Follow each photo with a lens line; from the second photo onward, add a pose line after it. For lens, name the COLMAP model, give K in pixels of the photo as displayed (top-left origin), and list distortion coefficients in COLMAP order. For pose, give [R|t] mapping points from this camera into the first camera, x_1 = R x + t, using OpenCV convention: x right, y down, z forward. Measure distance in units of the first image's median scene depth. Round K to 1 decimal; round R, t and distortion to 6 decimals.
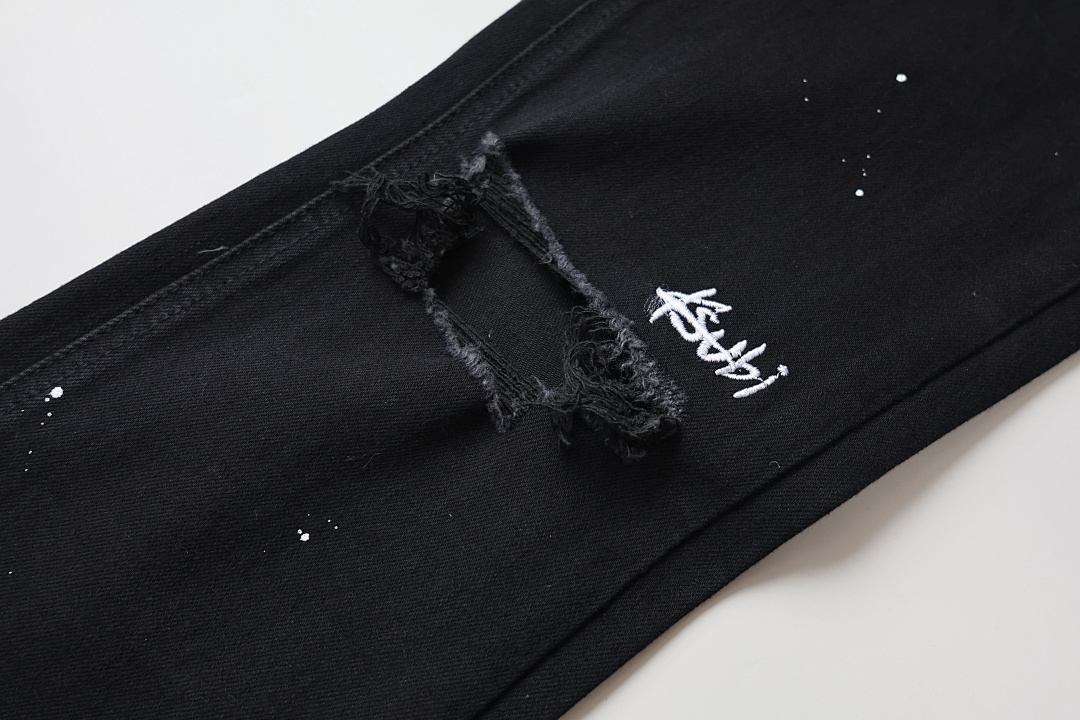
lens RADIAL K [[869.3, 0, 544.3], [0, 869.3, 355.9], [0, 0, 1]] dist [-0.002648, -0.000116]
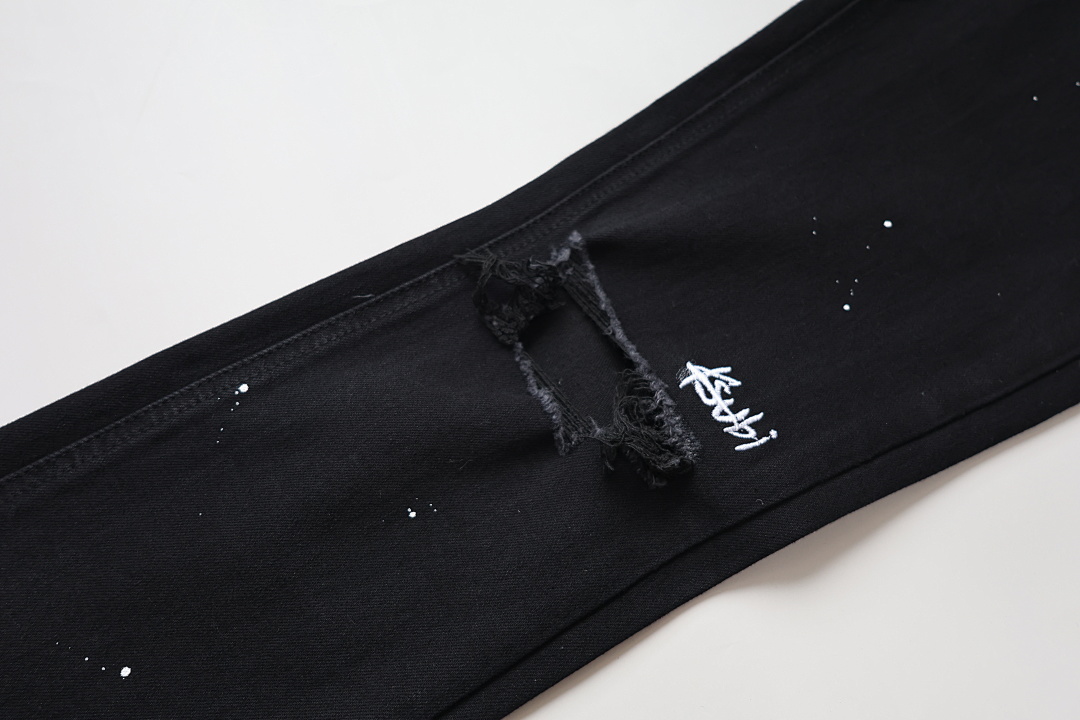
lens RADIAL K [[869.3, 0, 542.0], [0, 869.3, 362.1], [0, 0, 1]] dist [-0.002648, -0.000116]
pose [[0.993204, 0.115665, -0.012919, -0.077216], [-0.115999, 0.992825, -0.029034, -0.013018], [0.009468, 0.030335, 0.999495, -0.351506]]
